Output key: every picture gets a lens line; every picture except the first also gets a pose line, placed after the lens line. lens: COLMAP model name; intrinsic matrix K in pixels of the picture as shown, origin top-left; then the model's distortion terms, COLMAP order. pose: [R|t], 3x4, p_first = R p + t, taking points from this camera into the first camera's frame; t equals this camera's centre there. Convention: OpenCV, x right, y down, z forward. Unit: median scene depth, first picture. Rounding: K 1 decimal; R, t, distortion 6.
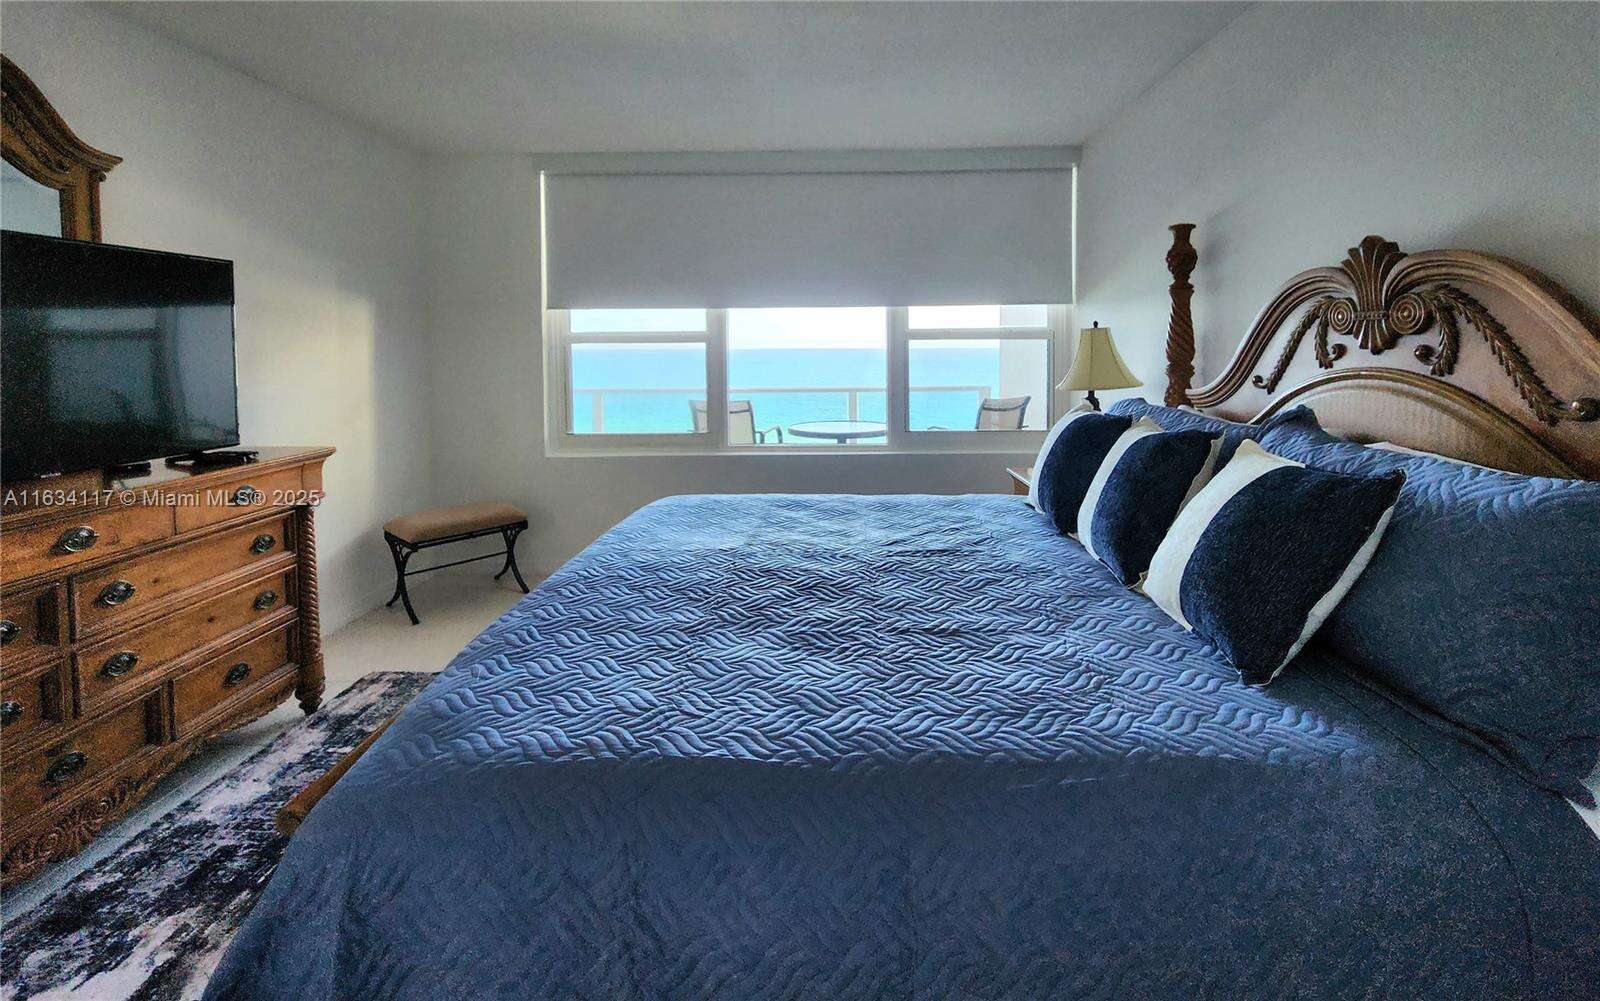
lens RADIAL K [[691.4, 0, 800.7], [0, 691.4, 442.1], [0, 0, 1]] dist [0.020133, -0.000193]
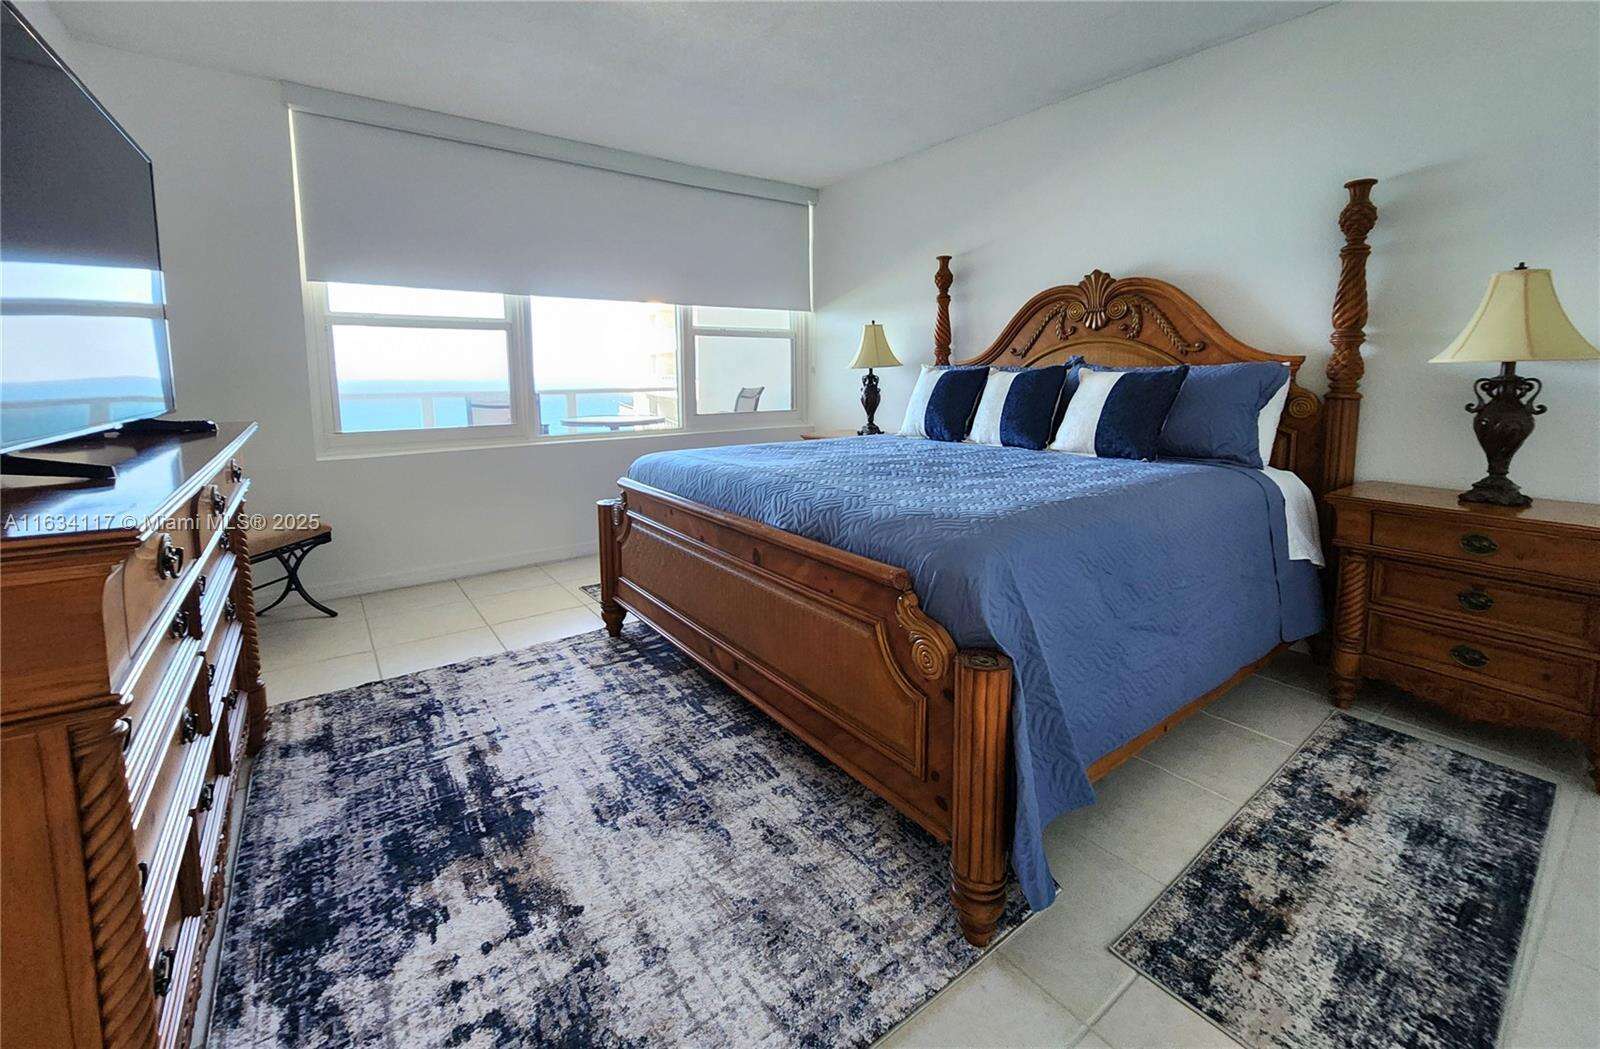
lens RADIAL K [[644.6, 0, 800.0], [0, 644.6, 524.5], [0, 0, 1]] dist [-0.001117, -0.000052]
pose [[0.787513, -0.135867, 0.601135, -0.432829], [0.078921, 0.989599, 0.120276, 0.056603], [-0.611224, -0.047276, 0.790044, 0.012760]]
